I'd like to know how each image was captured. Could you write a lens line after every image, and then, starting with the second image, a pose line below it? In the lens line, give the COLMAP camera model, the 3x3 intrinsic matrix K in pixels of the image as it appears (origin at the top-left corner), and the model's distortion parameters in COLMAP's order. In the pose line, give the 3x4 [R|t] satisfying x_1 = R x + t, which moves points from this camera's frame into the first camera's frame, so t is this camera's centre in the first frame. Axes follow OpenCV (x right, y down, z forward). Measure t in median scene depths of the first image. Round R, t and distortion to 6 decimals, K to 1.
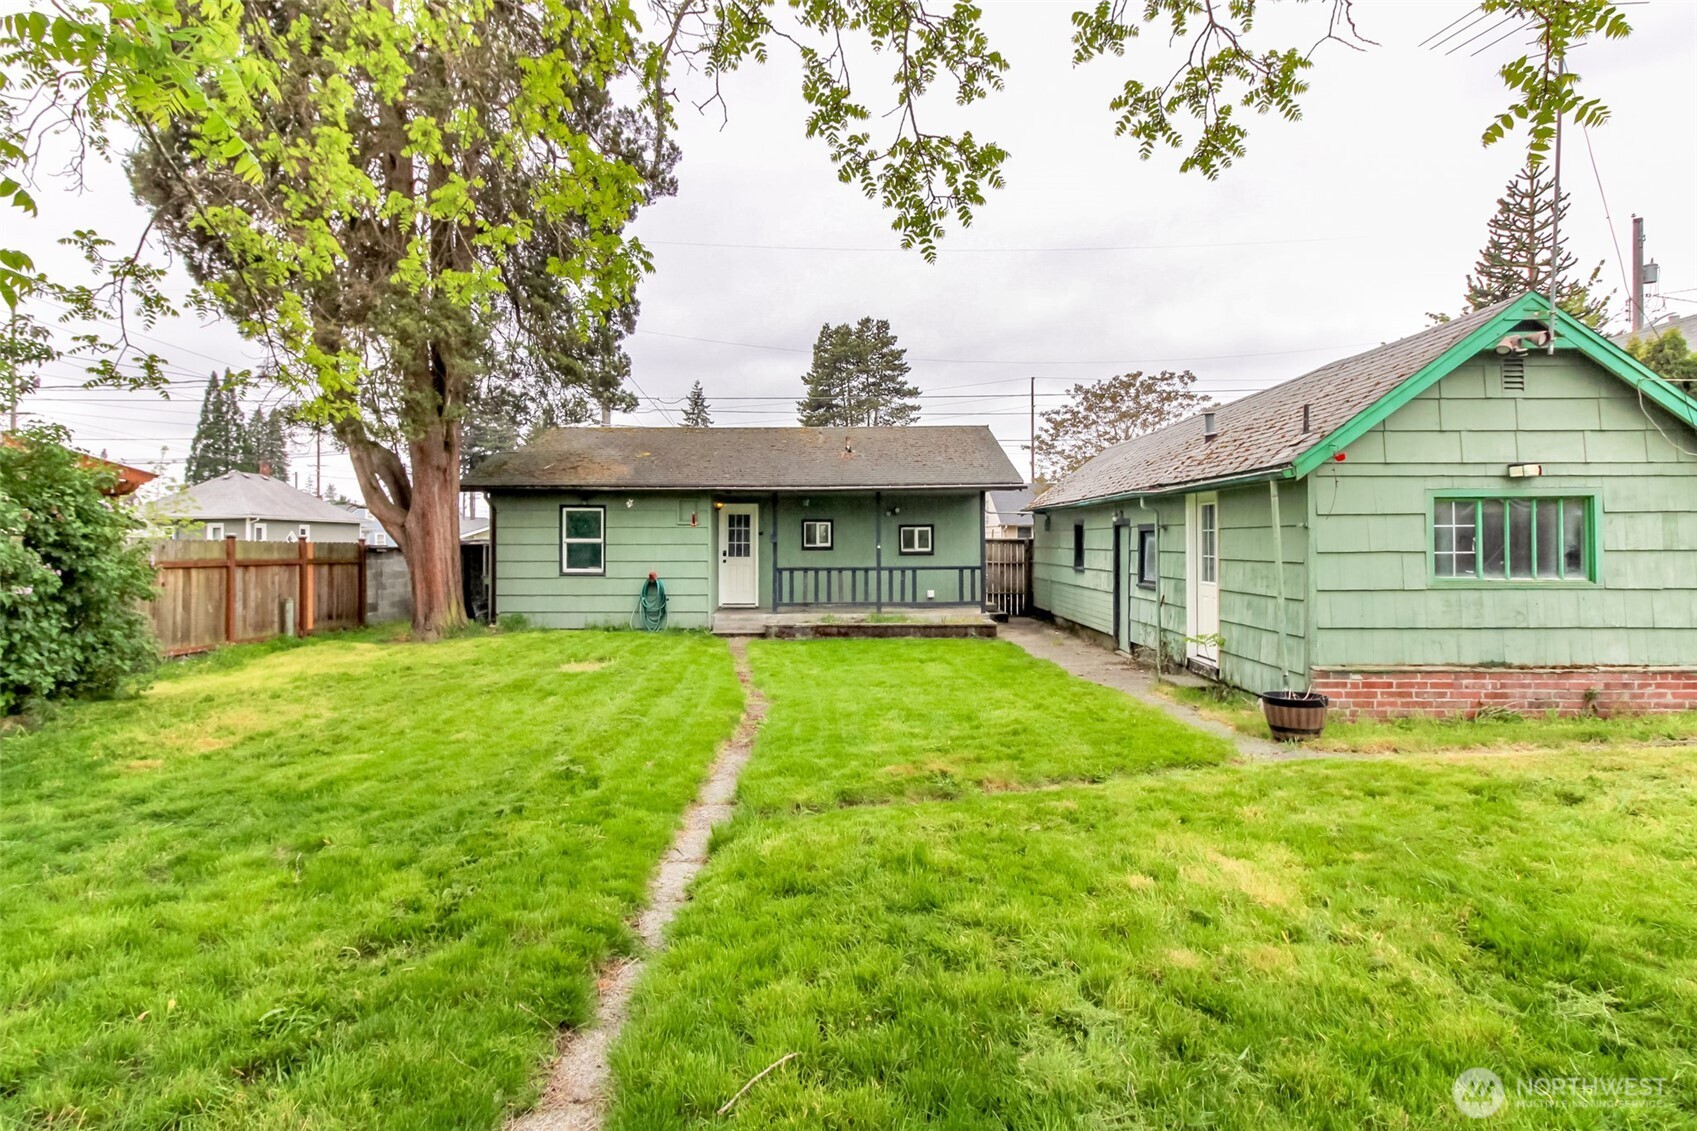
lens RADIAL K [[777.0, 0, 857.8], [0, 777.0, 535.7], [0, 0, 1]] dist [0.002521, -0.003829]
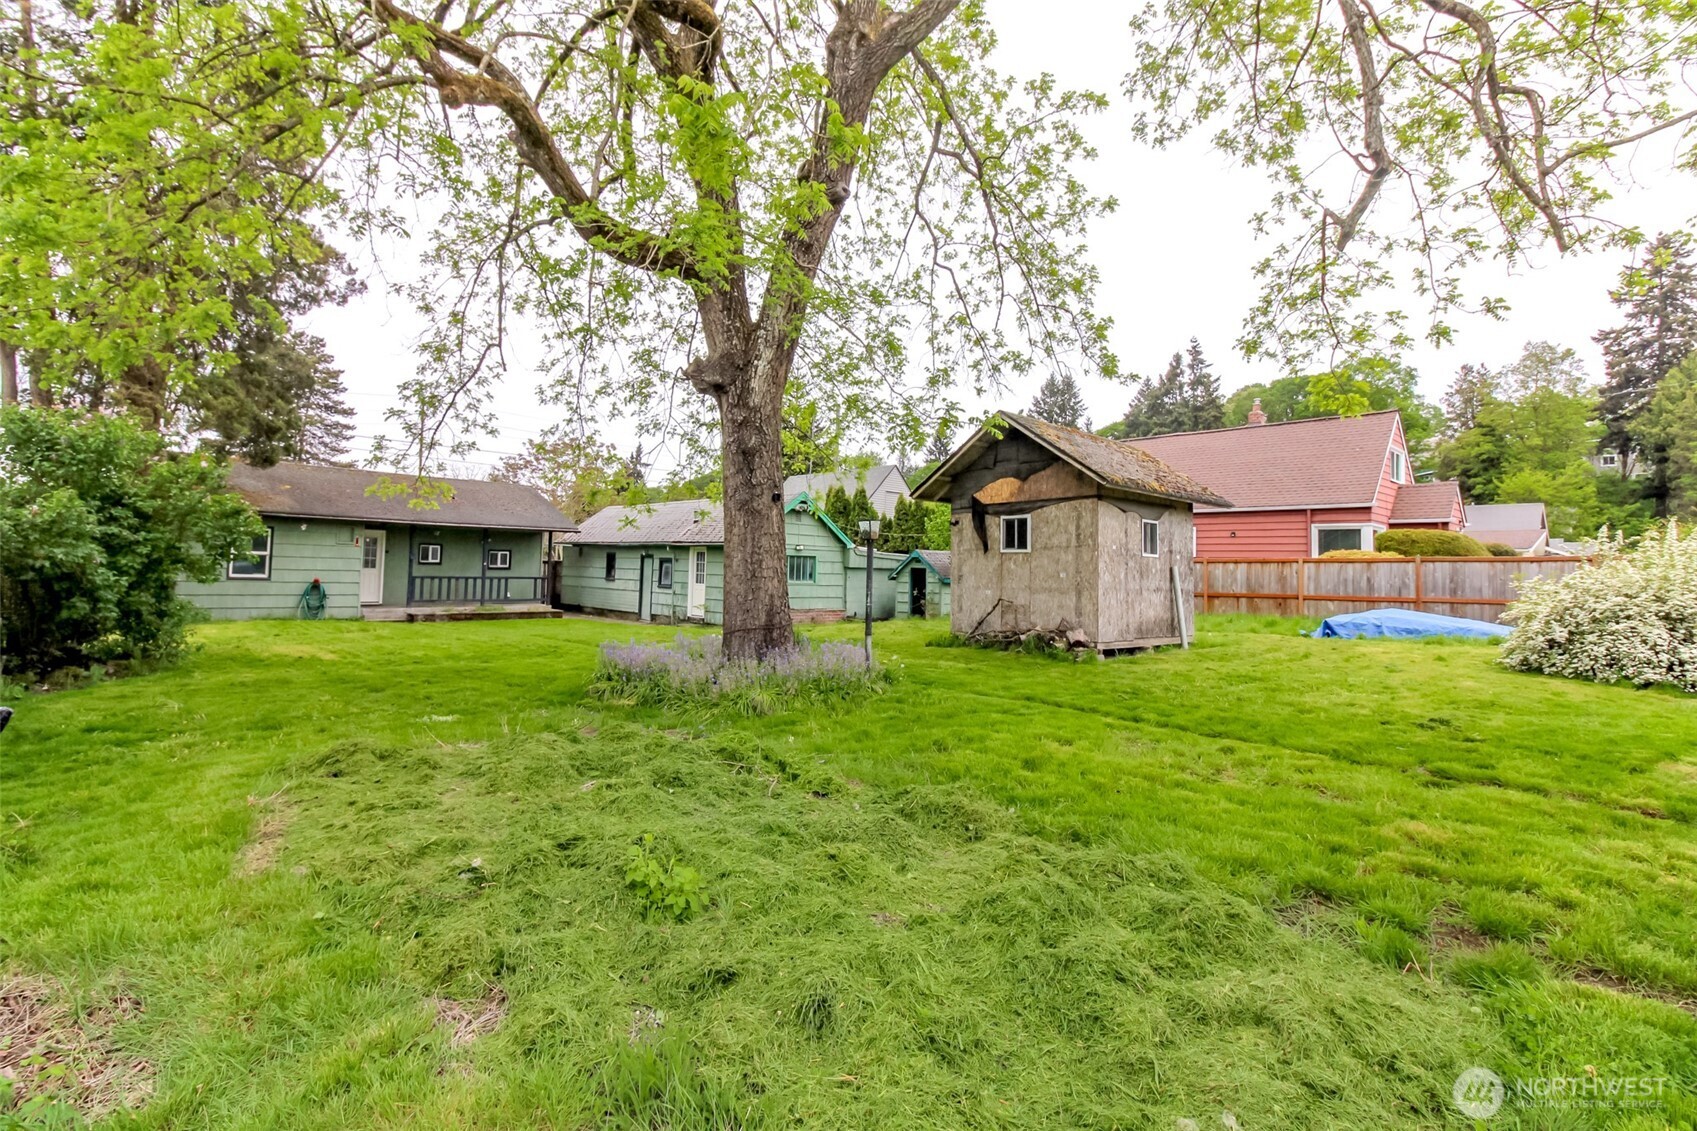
lens RADIAL K [[777.0, 0, 848.2], [0, 777.0, 566.2], [0, 0, 1]] dist [0.002521, -0.003829]
pose [[0.701528, 0.024587, 0.712218, -0.573781], [-0.035363, 0.999374, 0.000332, -0.007423], [-0.711764, -0.025419, 0.701958, -0.622104]]
